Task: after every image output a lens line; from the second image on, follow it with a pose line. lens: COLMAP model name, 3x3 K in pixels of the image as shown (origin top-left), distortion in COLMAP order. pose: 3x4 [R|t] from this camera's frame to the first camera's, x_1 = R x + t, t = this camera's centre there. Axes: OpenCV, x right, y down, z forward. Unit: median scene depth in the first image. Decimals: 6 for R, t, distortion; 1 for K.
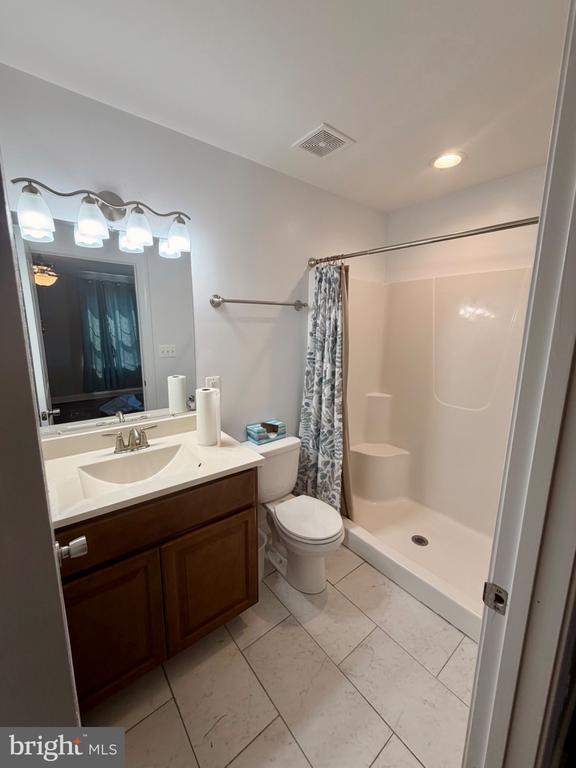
lens RADIAL K [[307.1, 0, 290.1], [0, 307.1, 381.8], [0, 0, 1]] dist [0.000510, 0.000258]
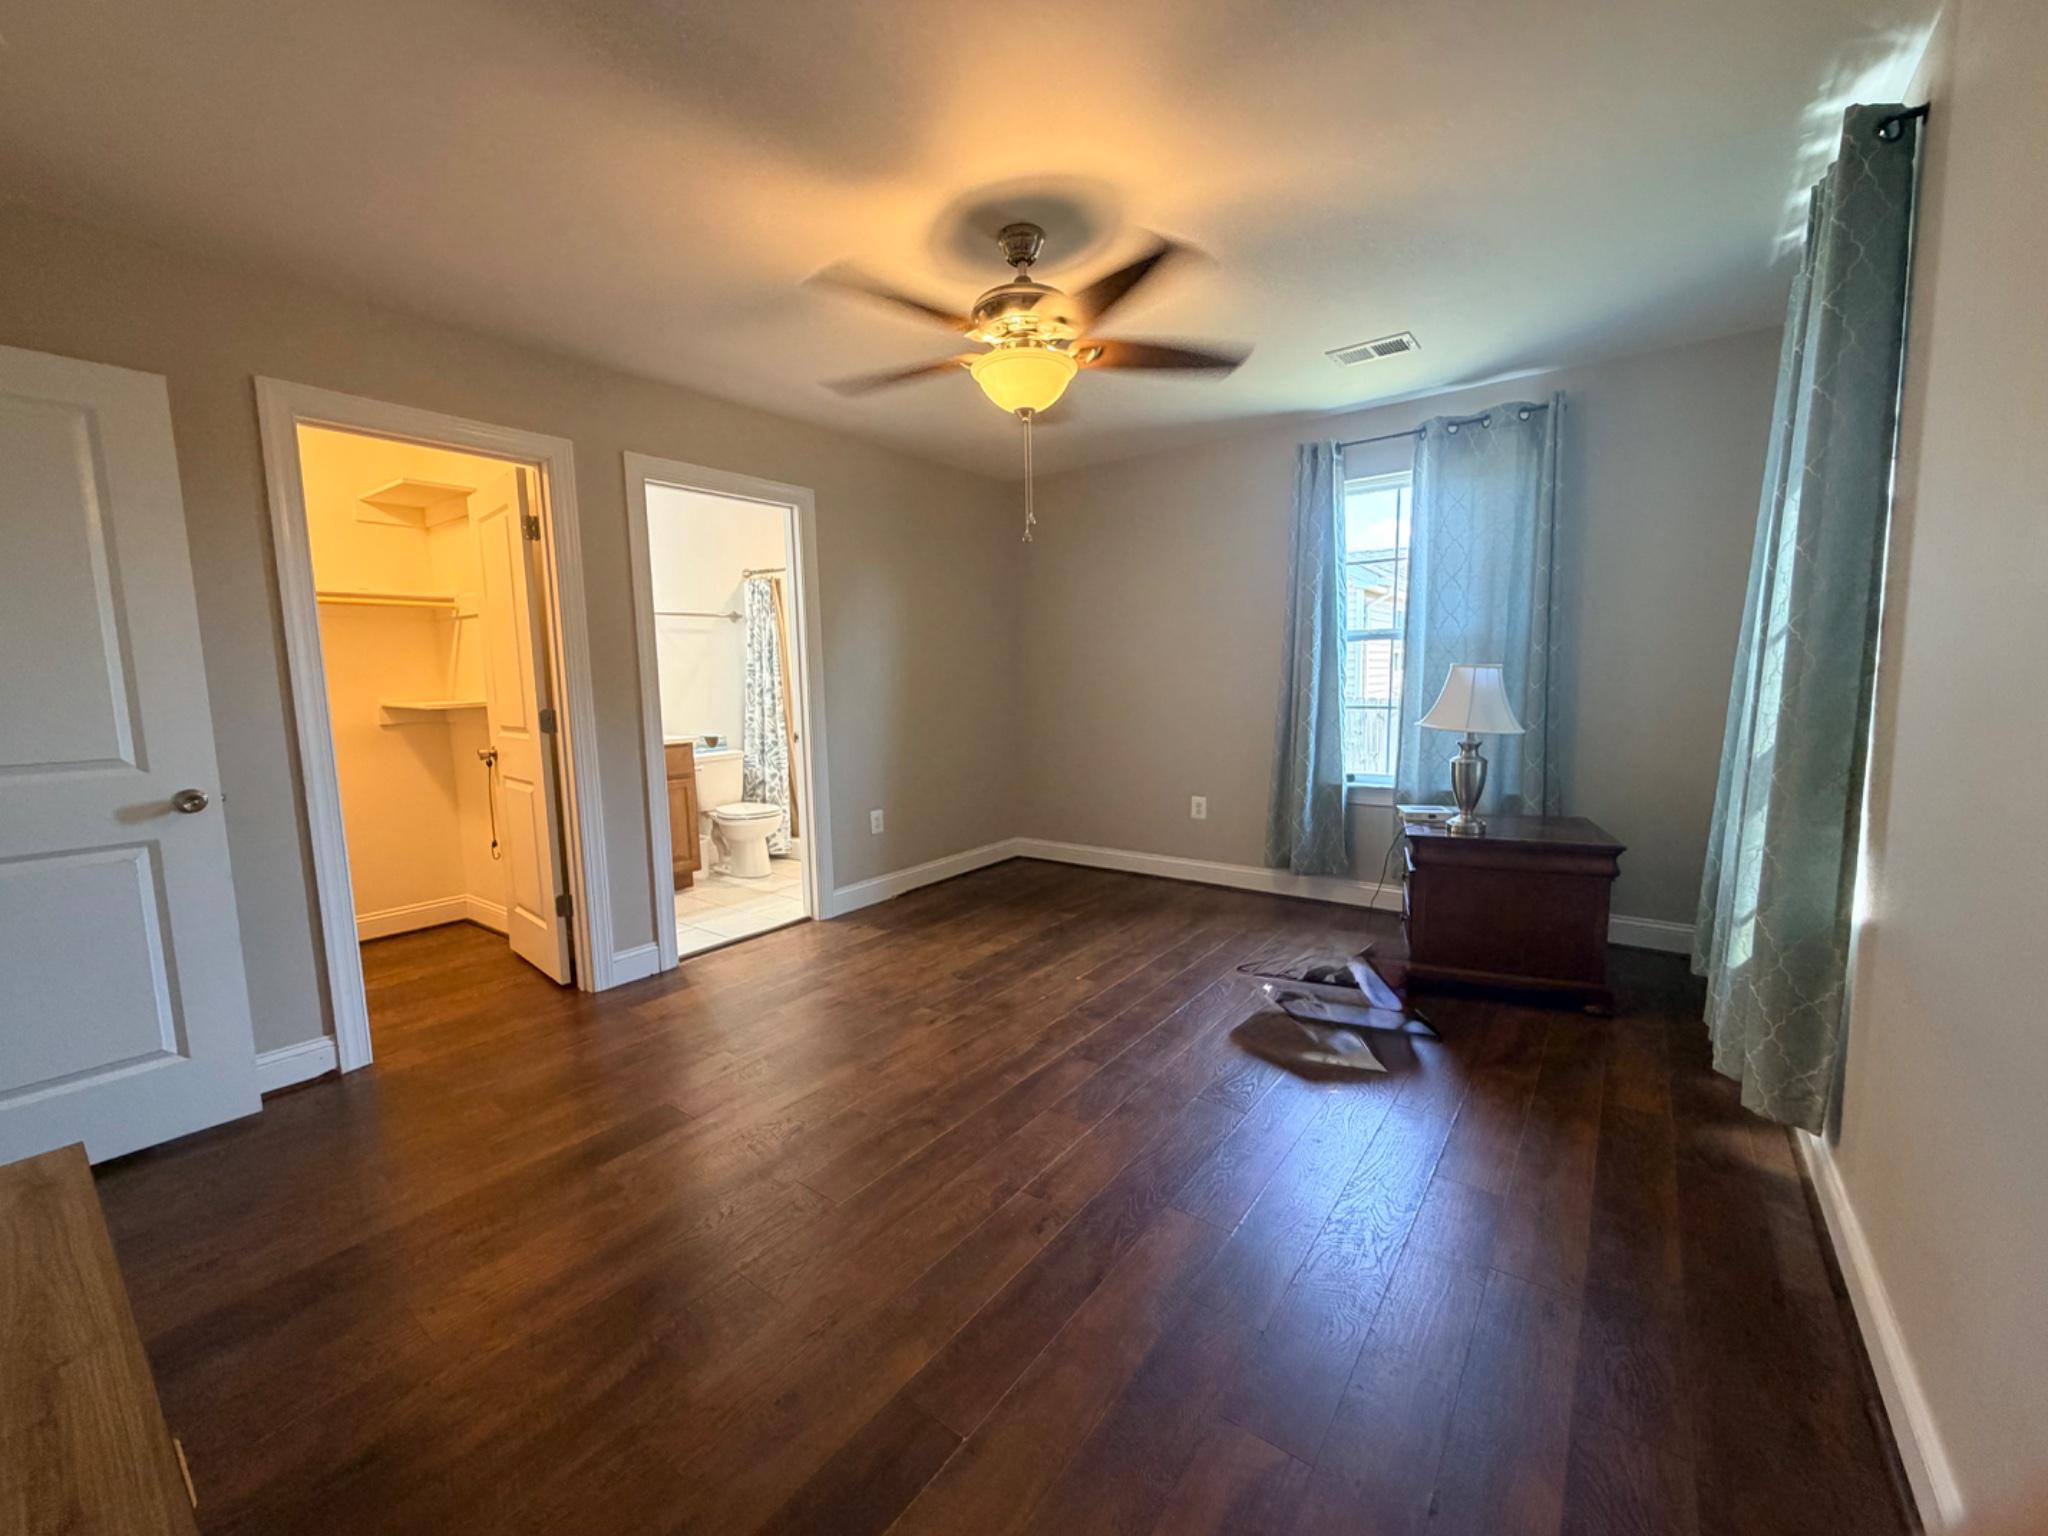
lens RADIAL K [[818.9, 0, 1020.6], [0, 818.9, 772.0], [0, 0, 1]] dist [0.000510, 0.000258]
pose [[0.968158, -0.059936, 0.243058, 0.250514], [0.073994, 0.996048, -0.049117, 0.446265], [-0.239154, 0.065537, 0.968767, -1.738205]]
